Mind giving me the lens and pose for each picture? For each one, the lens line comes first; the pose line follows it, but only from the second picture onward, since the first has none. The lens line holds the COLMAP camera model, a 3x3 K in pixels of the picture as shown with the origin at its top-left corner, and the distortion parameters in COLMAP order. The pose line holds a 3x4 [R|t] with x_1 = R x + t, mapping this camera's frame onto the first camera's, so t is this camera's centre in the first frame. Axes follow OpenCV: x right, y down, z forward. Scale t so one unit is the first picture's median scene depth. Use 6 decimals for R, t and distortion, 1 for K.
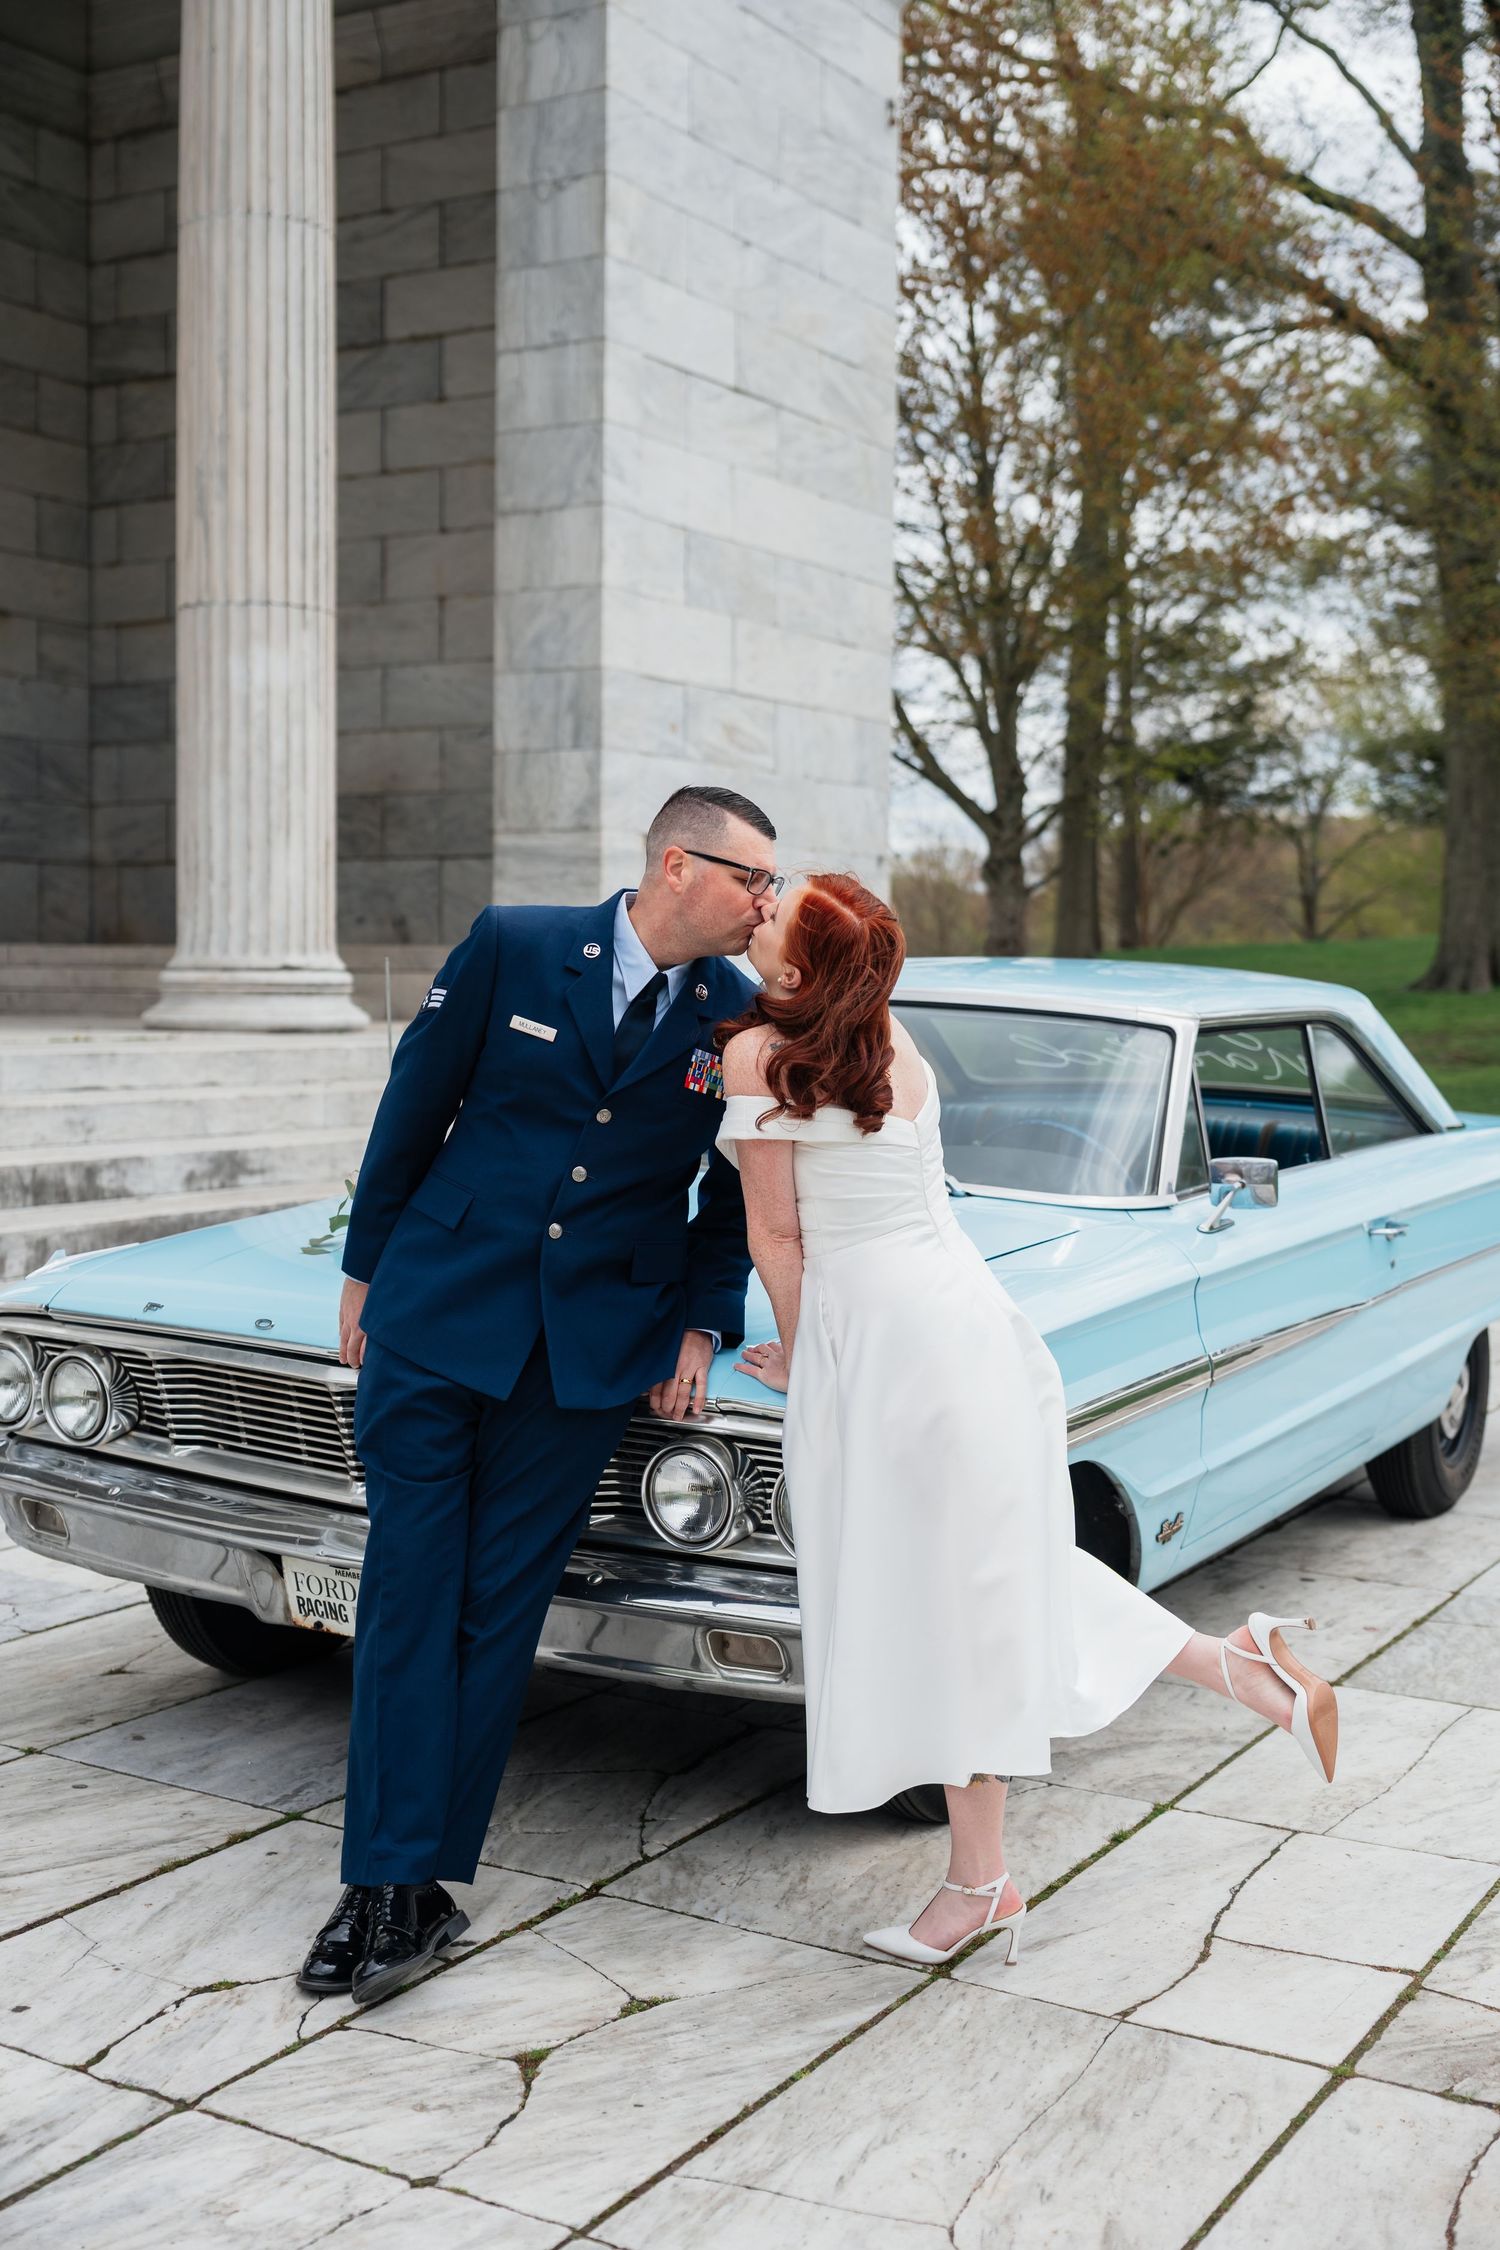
lens RADIAL K [[2444.1, 0, 750.0], [0, 2444.1, 1125.0], [0, 0, 1]] dist [-0.007869, -0.020000]
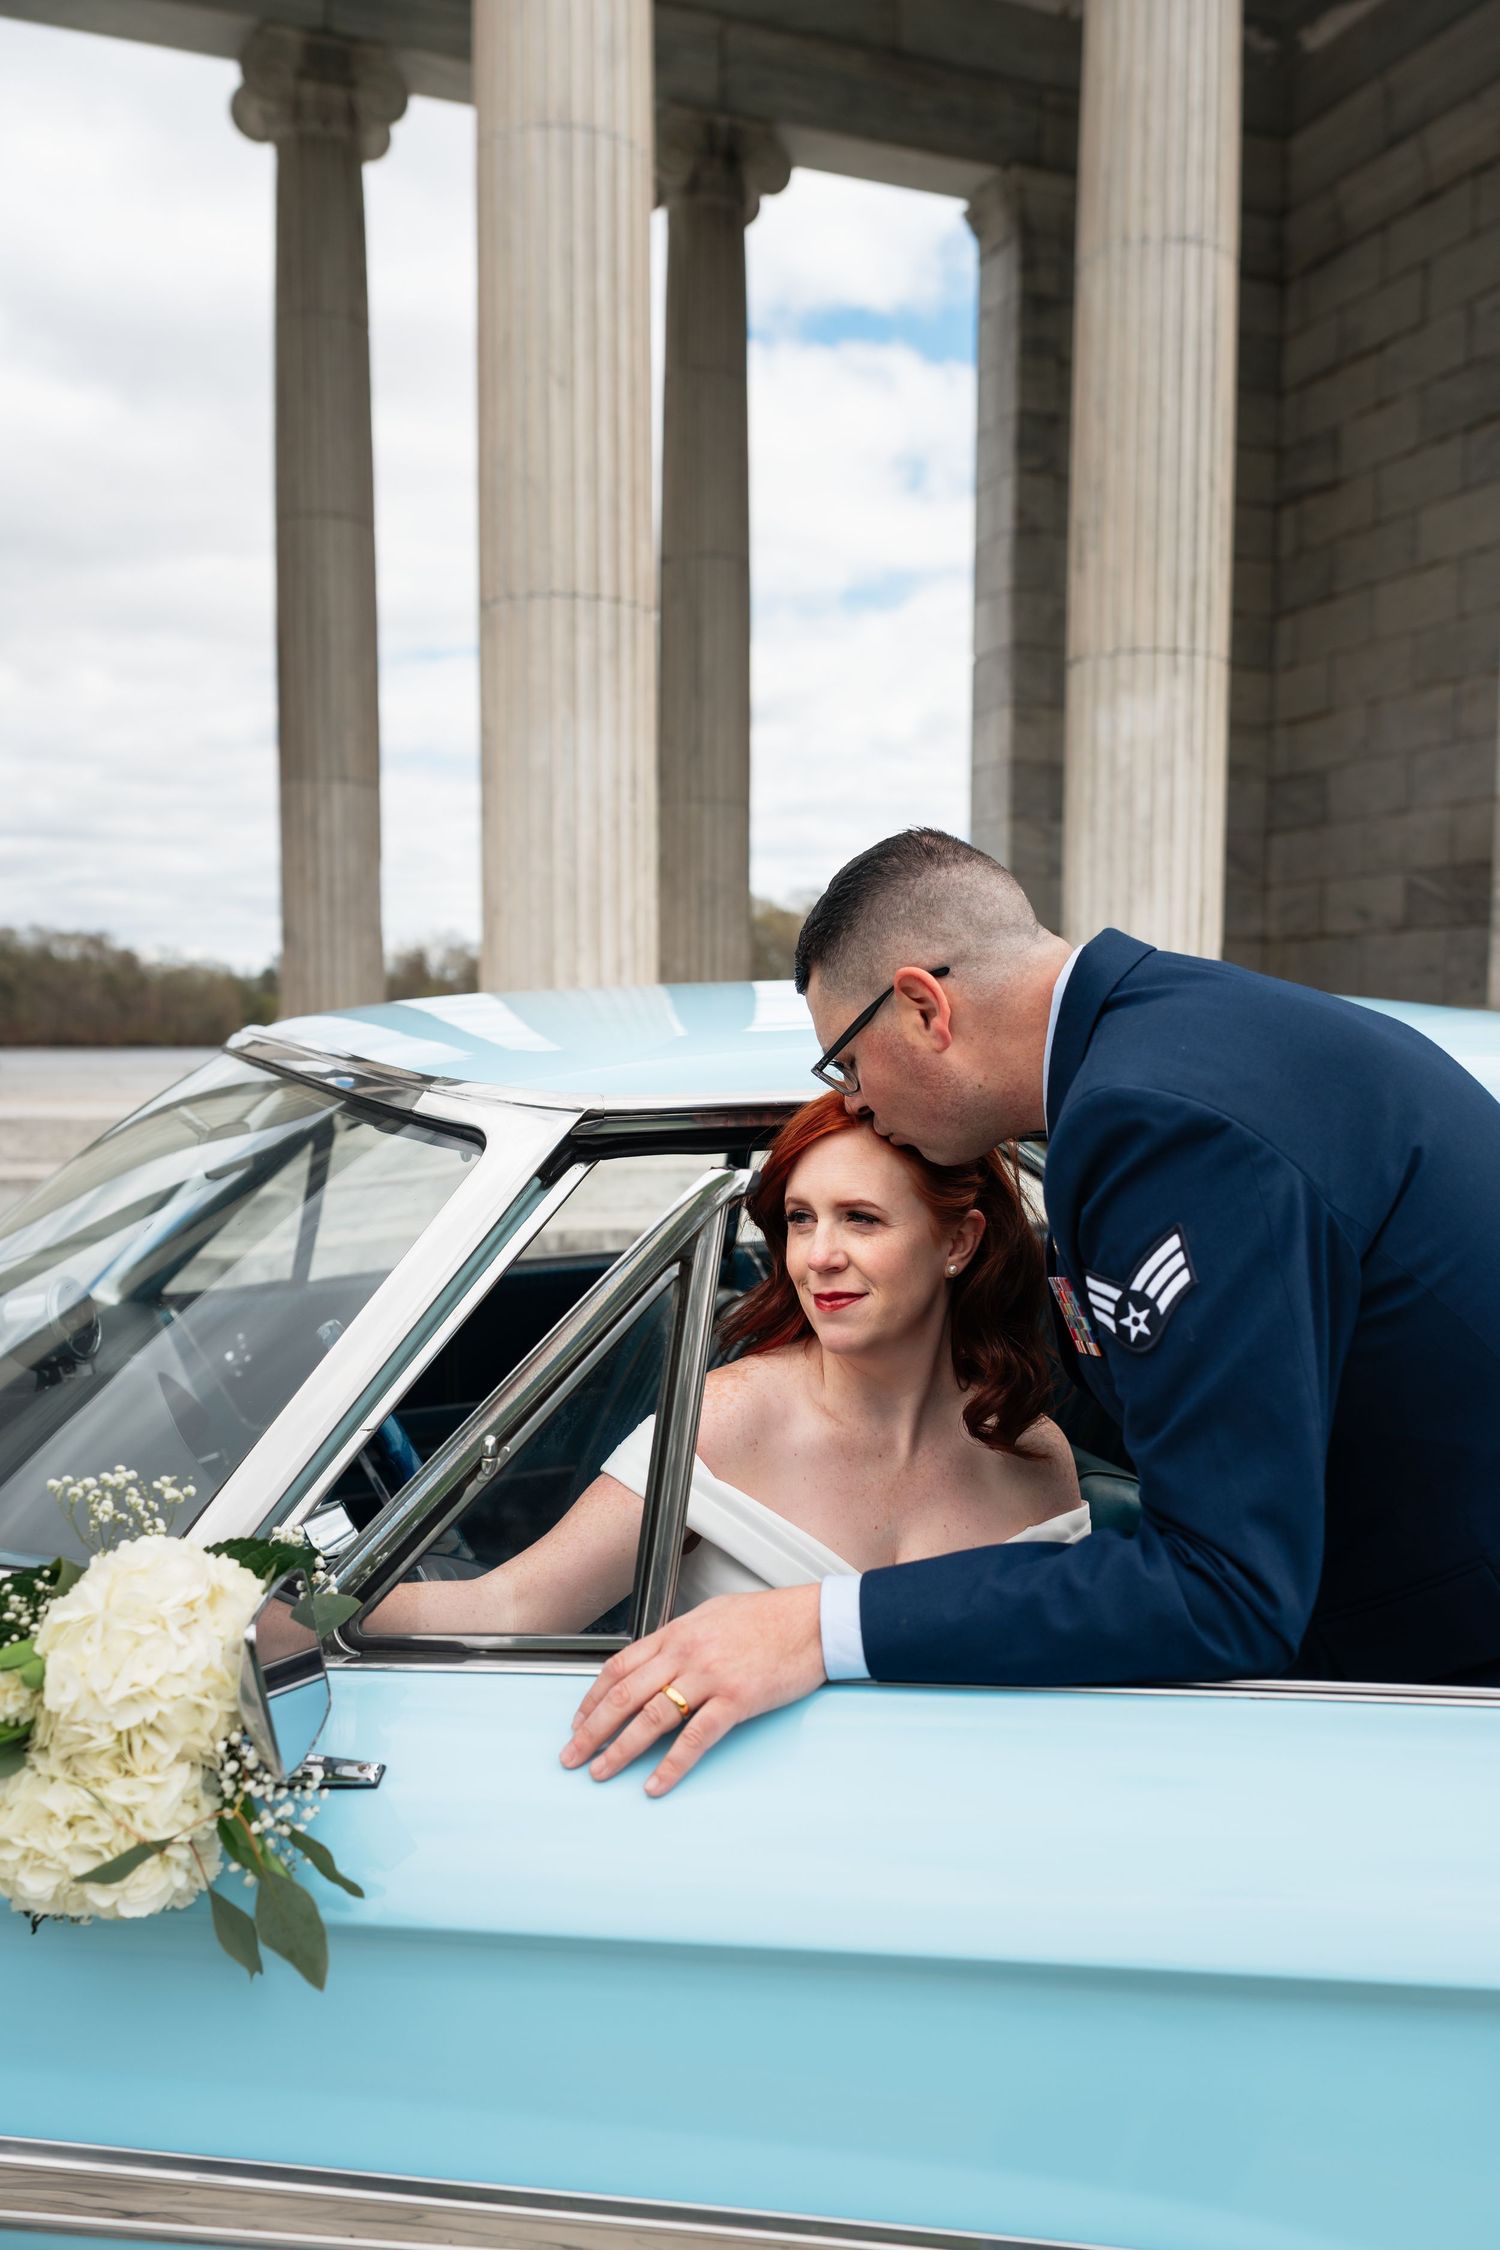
lens RADIAL K [[1945.0, 0, 757.0], [0, 1945.0, 1207.8], [0, 0, 1]] dist [-0.002461, -0.000384]
pose [[0.808443, 0.054883, -0.586010, 0.115007], [-0.040650, 0.998472, 0.037433, -0.012915], [0.587169, -0.006442, 0.809439, 0.226255]]
